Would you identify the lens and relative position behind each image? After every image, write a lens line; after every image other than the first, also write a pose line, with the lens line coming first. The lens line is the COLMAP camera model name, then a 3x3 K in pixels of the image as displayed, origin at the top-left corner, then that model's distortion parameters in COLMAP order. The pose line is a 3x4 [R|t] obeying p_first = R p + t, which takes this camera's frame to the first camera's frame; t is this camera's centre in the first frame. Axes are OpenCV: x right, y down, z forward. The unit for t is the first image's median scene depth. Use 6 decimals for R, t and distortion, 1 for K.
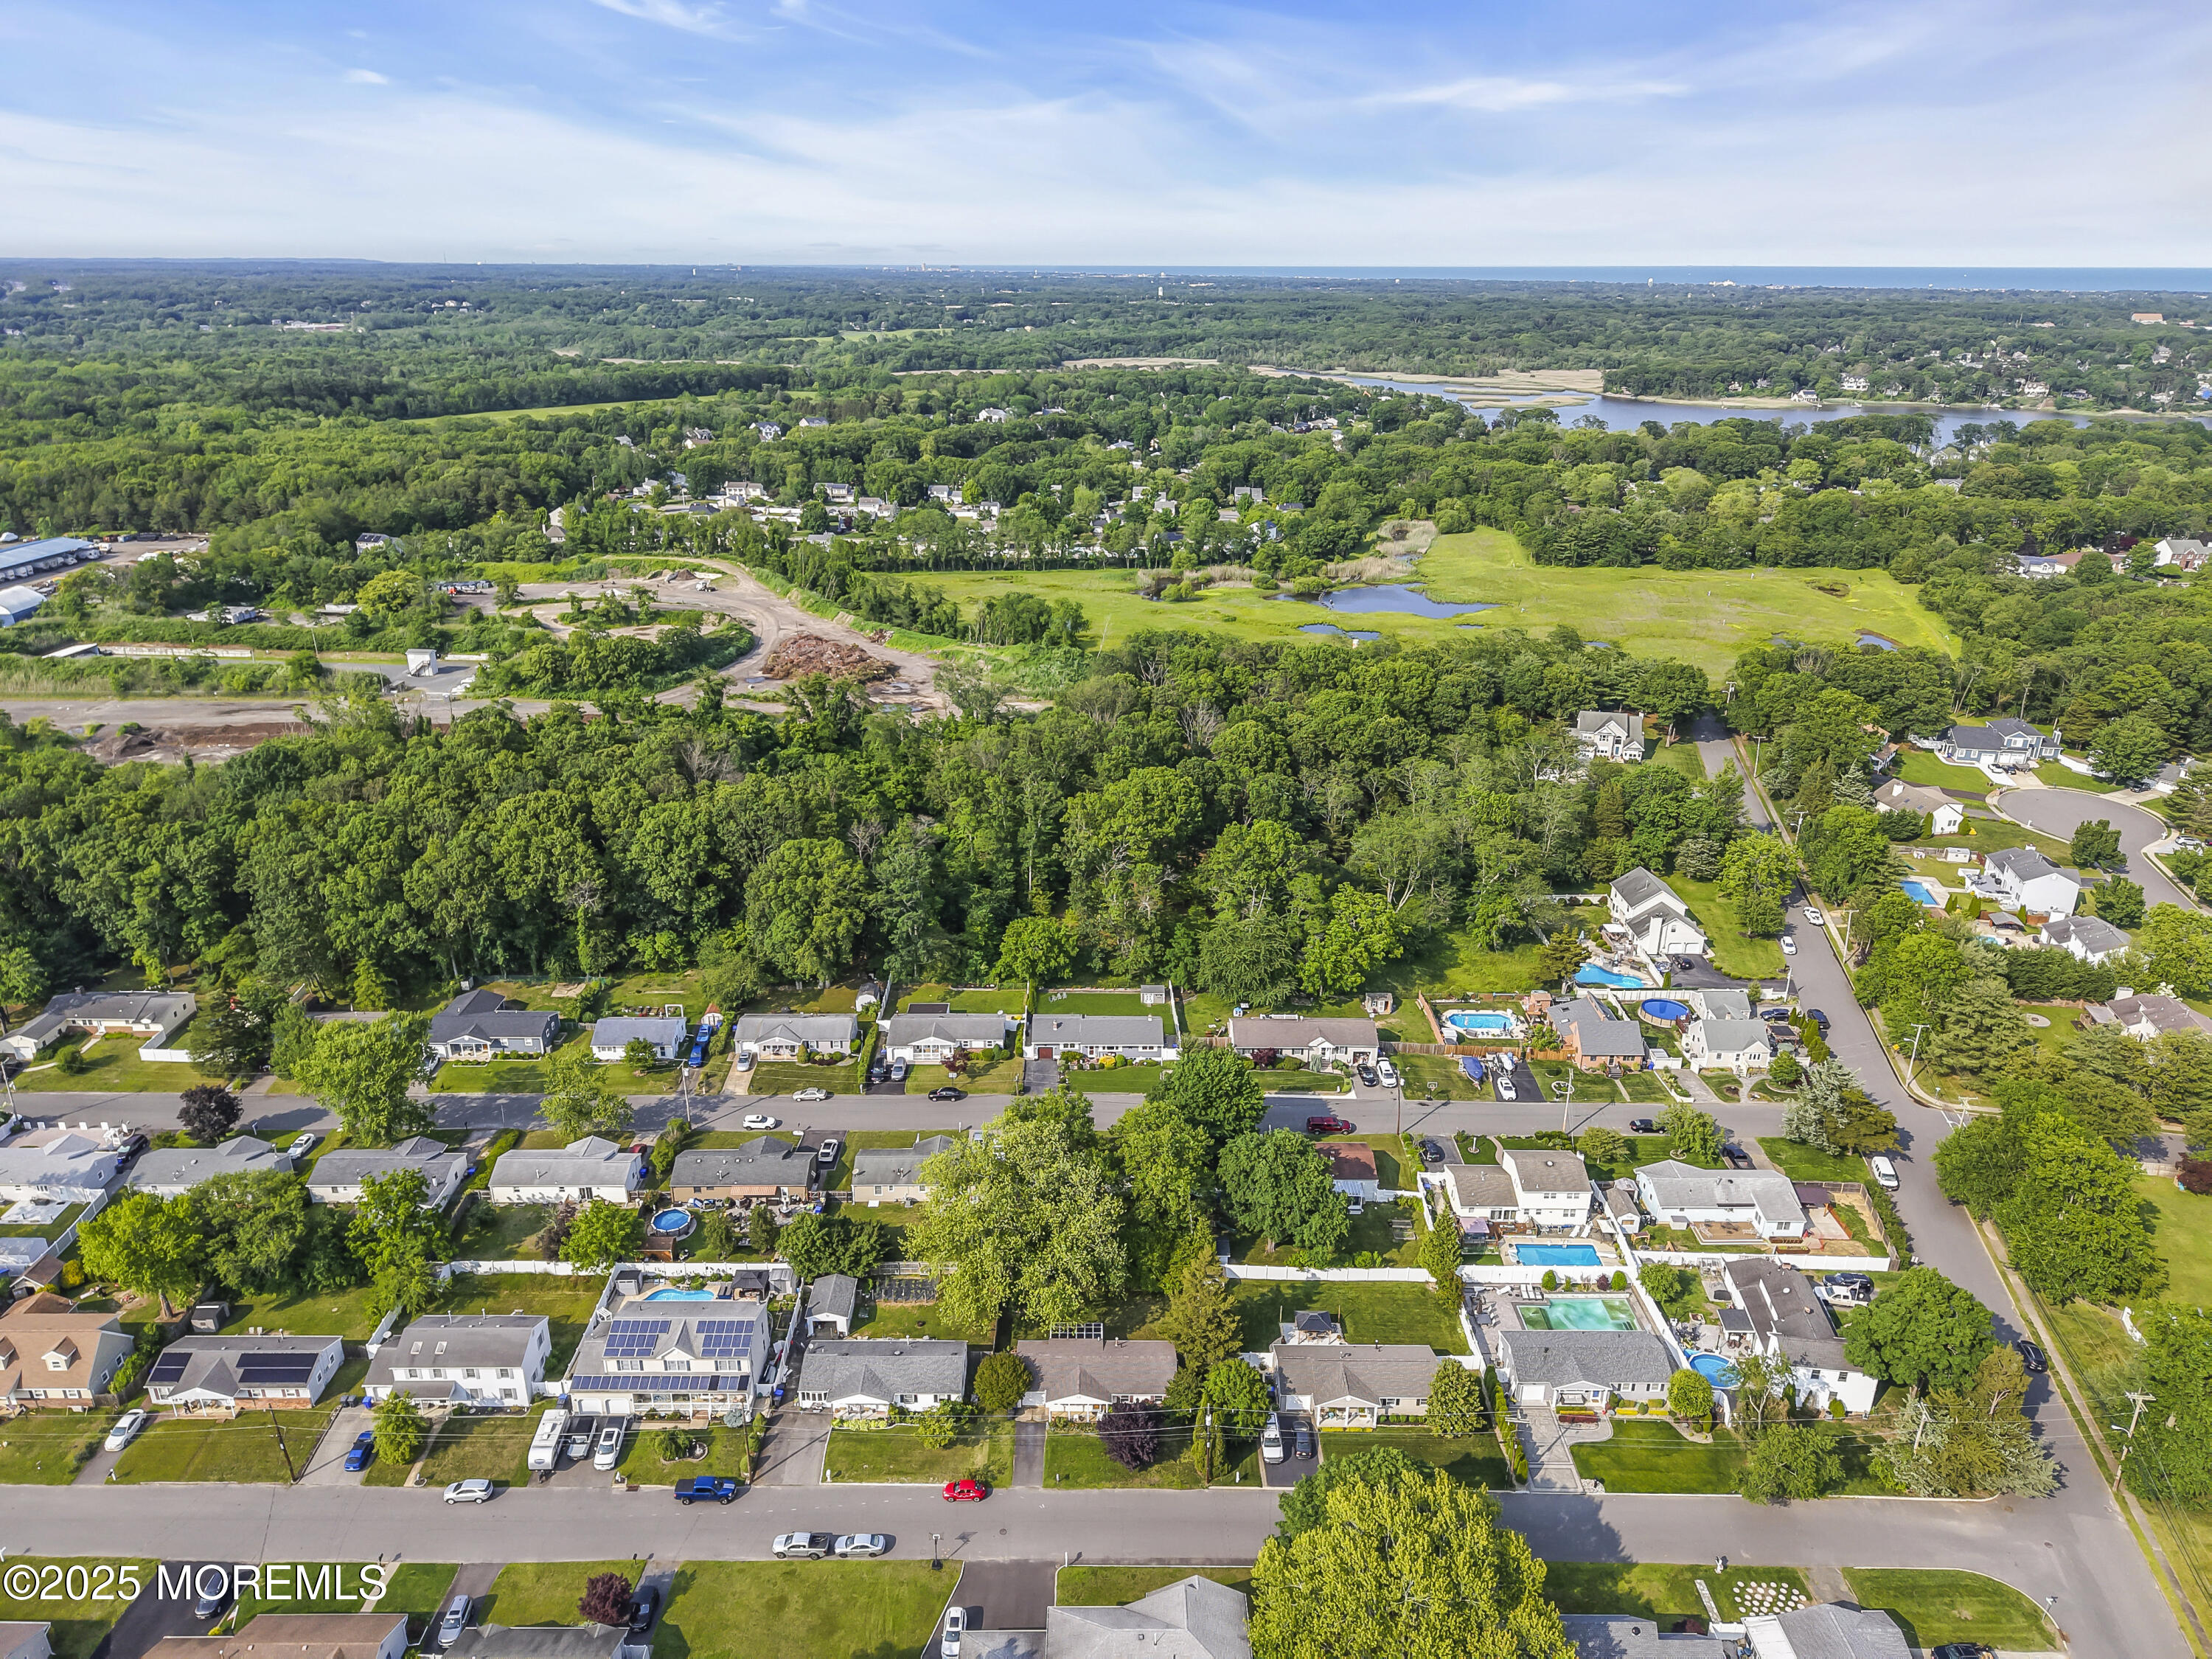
lens RADIAL K [[1470.5, 0, 1112.8], [0, 1470.5, 843.0], [0, 0, 1]] dist [0.036289, -0.048769]
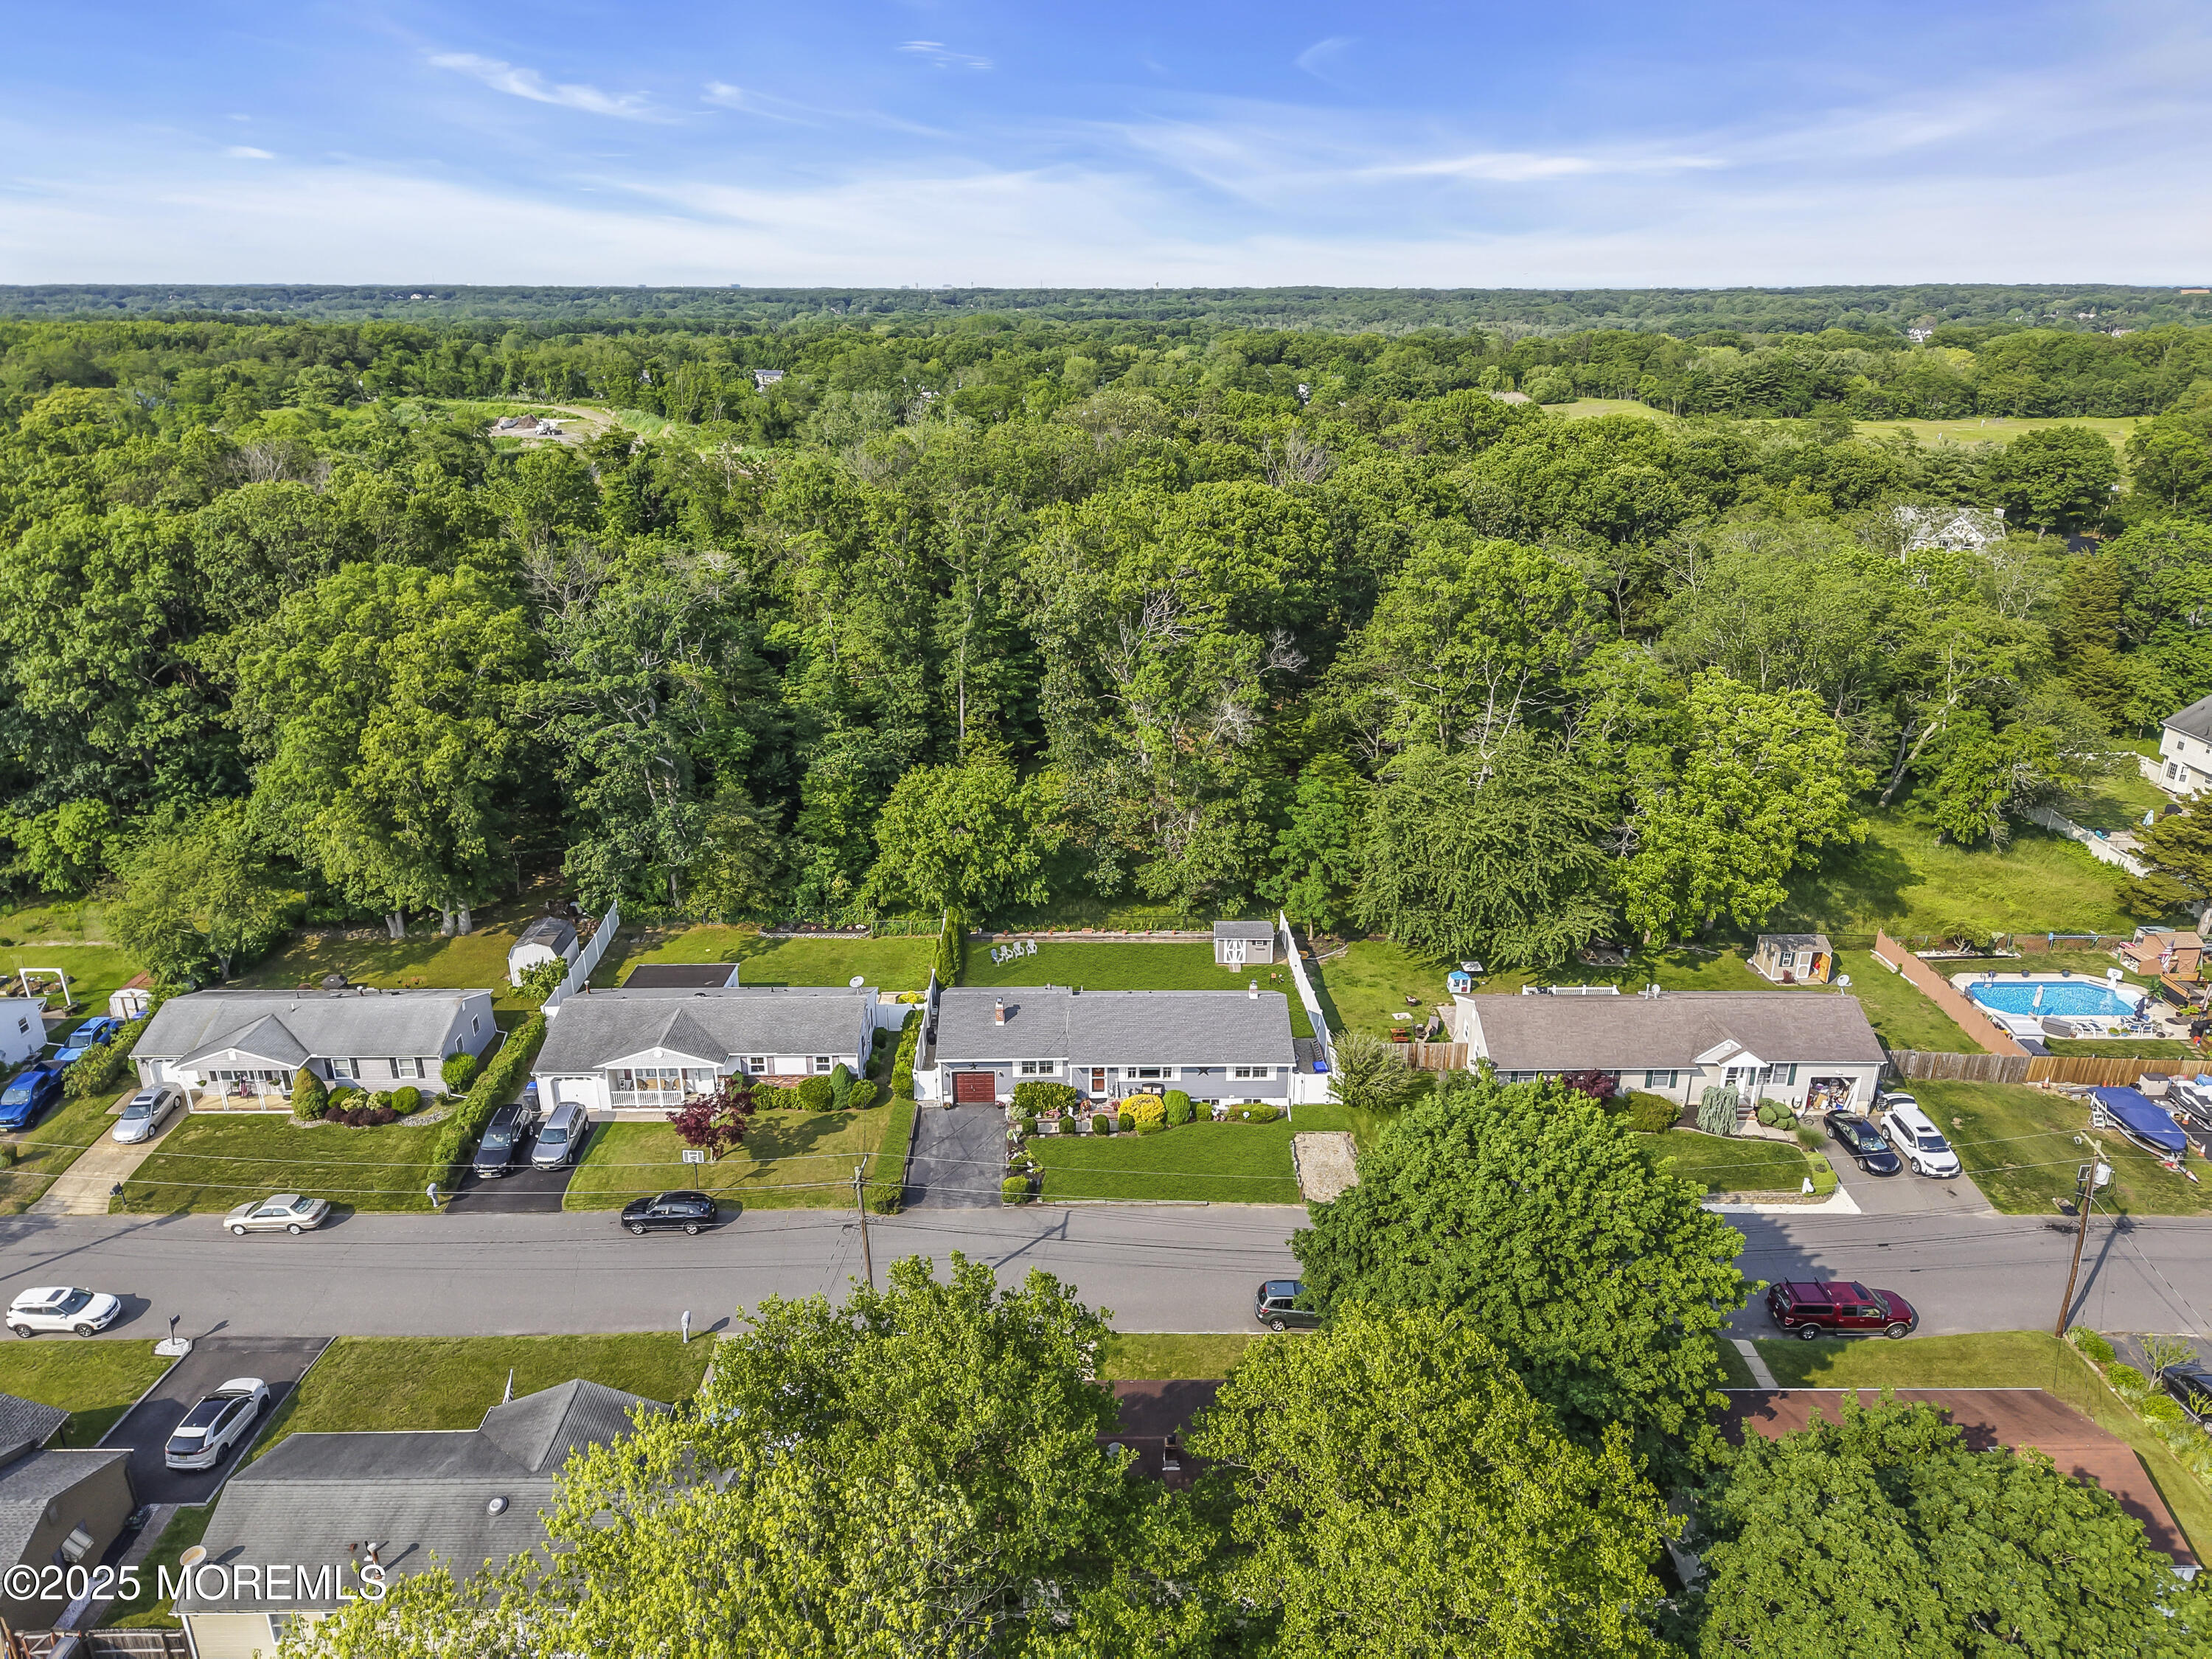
lens RADIAL K [[1470.5, 0, 1112.8], [0, 1470.5, 843.0], [0, 0, 1]] dist [0.036289, -0.048769]
pose [[0.999978, -0.005969, 0.002869, -0.011098], [0.006010, 0.999879, -0.014340, 0.083353], [-0.002783, 0.014357, 0.999893, 0.604547]]
